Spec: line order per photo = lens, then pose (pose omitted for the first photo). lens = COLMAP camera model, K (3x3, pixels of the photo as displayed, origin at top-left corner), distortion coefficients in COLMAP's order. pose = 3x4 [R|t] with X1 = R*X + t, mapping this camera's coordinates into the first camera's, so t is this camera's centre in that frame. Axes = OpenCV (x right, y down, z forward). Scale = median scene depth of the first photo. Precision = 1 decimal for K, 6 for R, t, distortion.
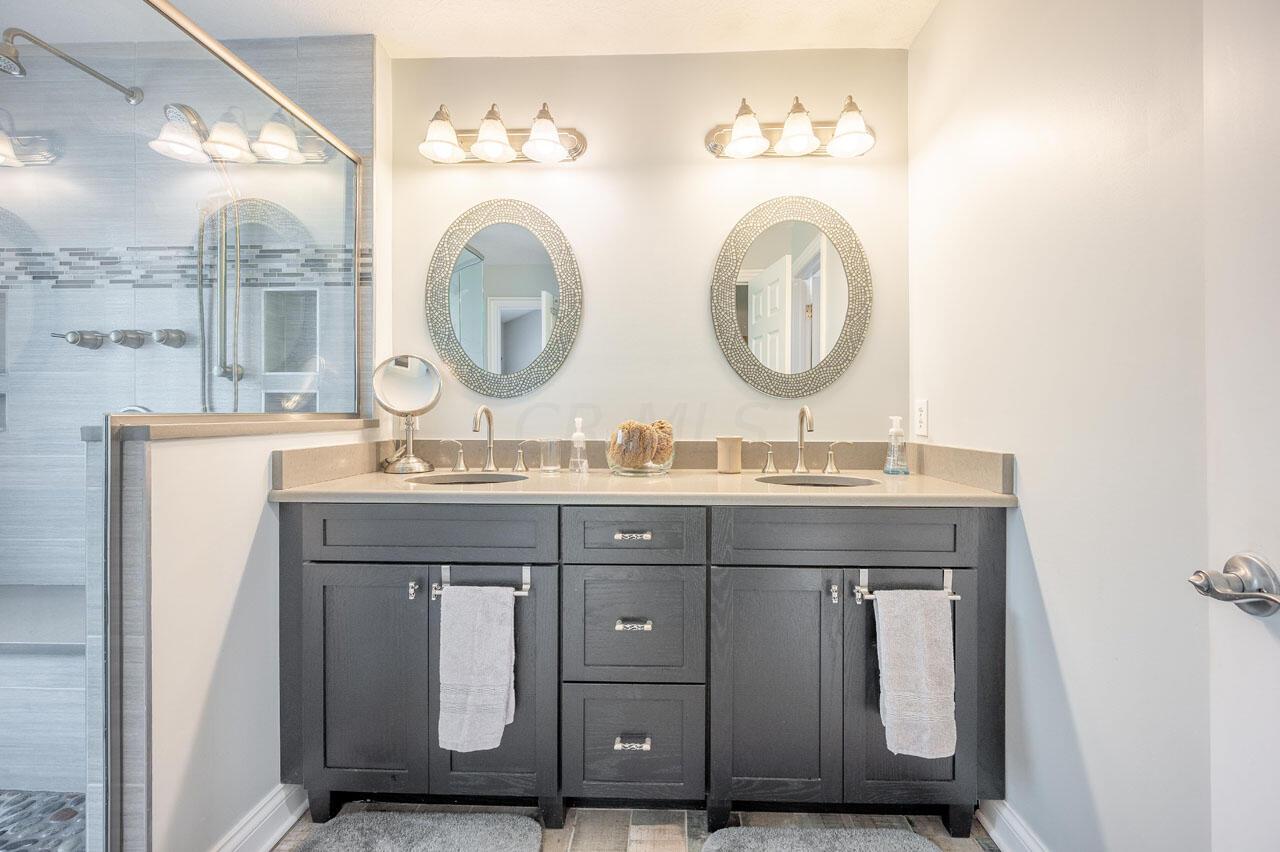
lens RADIAL K [[510.5, 0, 642.4], [0, 510.5, 420.5], [0, 0, 1]] dist [-0.003475, -0.000136]
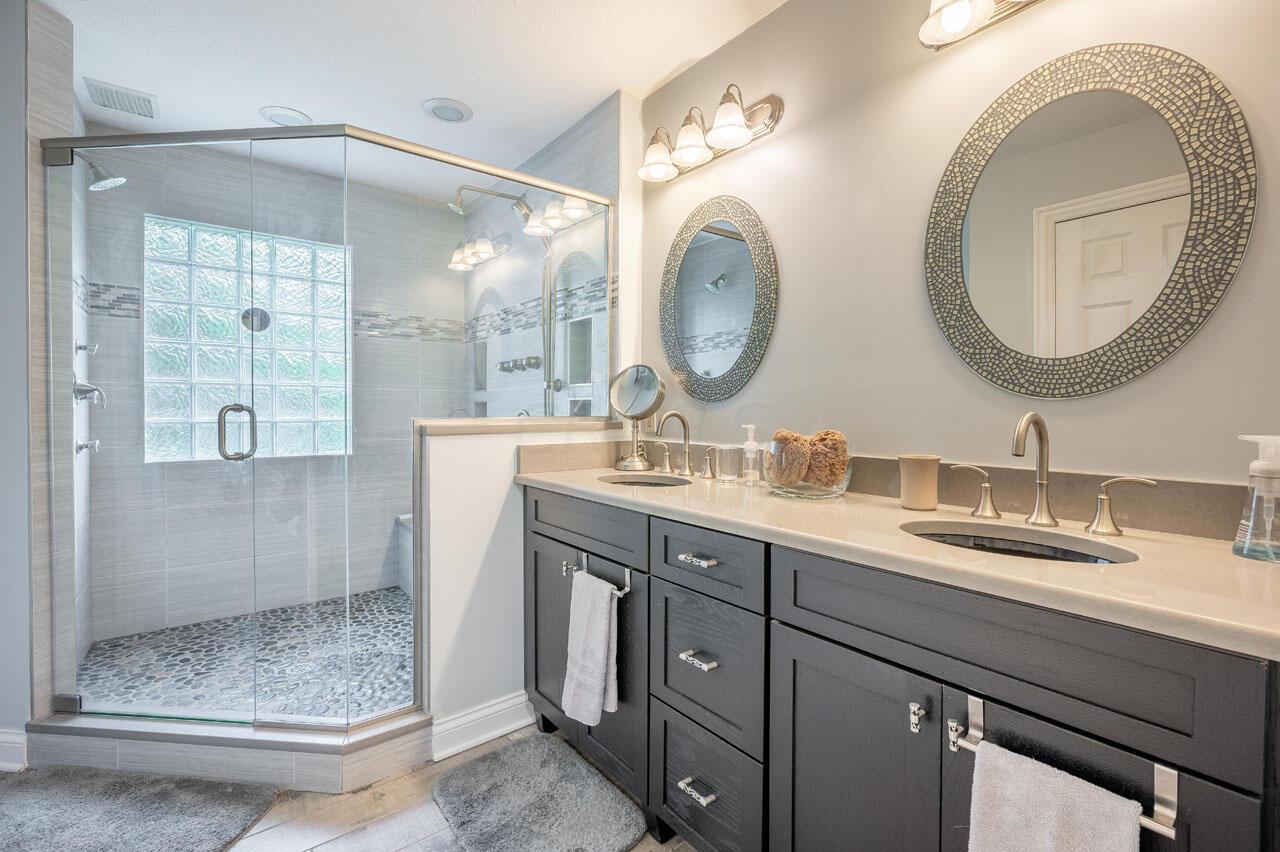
lens RADIAL K [[557.7, 0, 639.9], [0, 557.7, 418.1], [0, 0, 1]] dist [0.003704, 0.000122]
pose [[0.653963, 0.012201, -0.756428, 0.471448], [-0.005712, 0.999921, 0.011190, -0.025144], [0.756505, -0.002997, 0.653981, 0.202908]]
